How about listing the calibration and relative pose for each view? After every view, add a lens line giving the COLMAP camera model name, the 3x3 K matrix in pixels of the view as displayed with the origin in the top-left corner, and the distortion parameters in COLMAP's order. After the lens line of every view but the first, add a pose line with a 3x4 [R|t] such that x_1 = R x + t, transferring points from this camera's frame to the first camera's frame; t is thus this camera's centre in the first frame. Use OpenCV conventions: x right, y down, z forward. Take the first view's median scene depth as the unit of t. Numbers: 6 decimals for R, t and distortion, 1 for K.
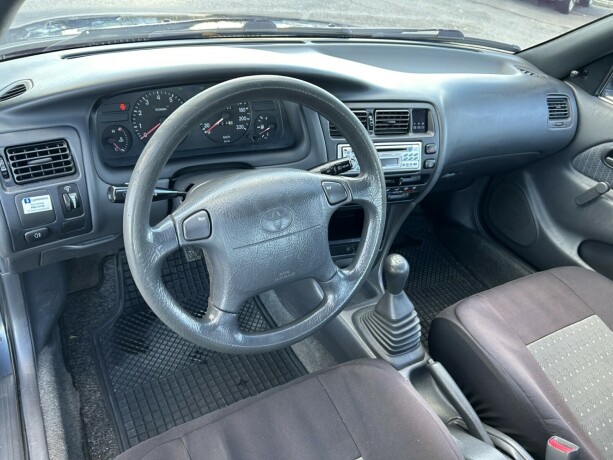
lens RADIAL K [[467.3, 0, 306.5], [0, 467.3, 230.0], [0, 0, 1]] dist [0.000262, -0.002351]
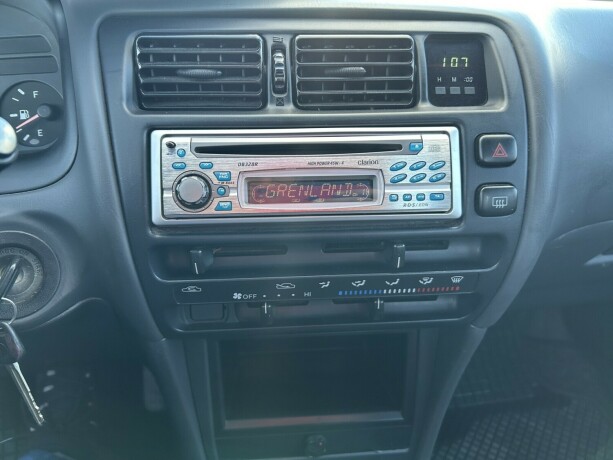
lens RADIAL K [[467.3, 0, 306.5], [0, 467.3, 230.0], [0, 0, 1]] dist [0.000262, -0.002351]
pose [[0.952907, -0.014368, -0.302921, 0.244876], [-0.051549, 0.976666, -0.208486, -0.054408], [0.298849, 0.214283, 0.929931, 0.707320]]
